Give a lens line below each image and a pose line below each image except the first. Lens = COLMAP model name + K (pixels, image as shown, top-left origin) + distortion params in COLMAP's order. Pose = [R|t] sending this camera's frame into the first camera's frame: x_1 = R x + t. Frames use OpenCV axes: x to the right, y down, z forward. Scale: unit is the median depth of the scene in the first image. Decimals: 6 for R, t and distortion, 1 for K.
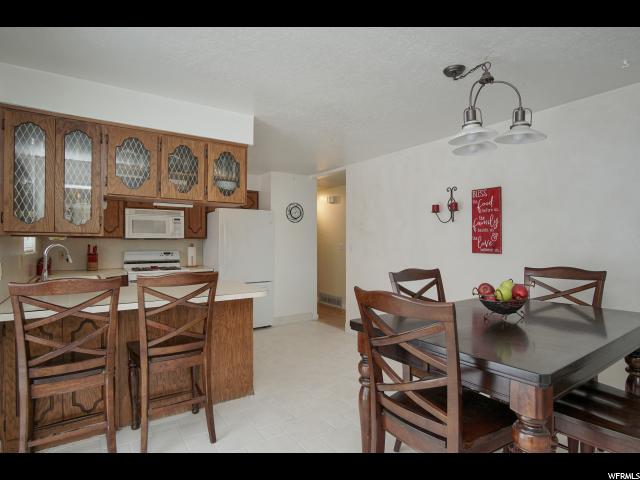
lens RADIAL K [[345.2, 0, 316.5], [0, 345.2, 237.3], [0, 0, 1]] dist [-0.004936, 0.001020]
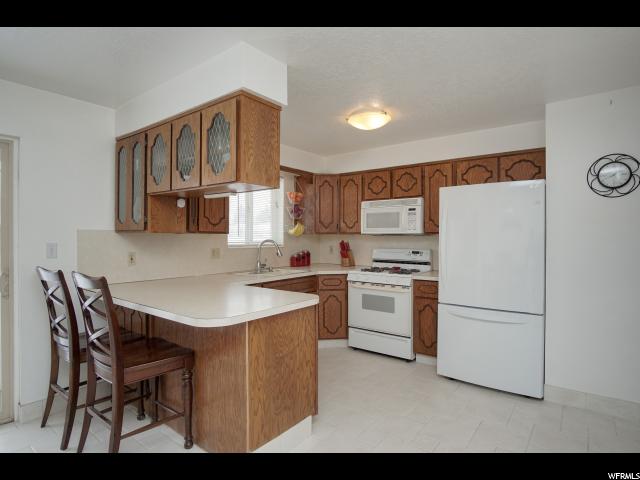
lens RADIAL K [[345.2, 0, 316.5], [0, 345.2, 237.3], [0, 0, 1]] dist [-0.004936, 0.001020]
pose [[0.312087, 0.005355, -0.950039, 0.272700], [0.008922, 0.999923, 0.008567, 0.002460], [0.950012, -0.011150, 0.312015, 0.549440]]
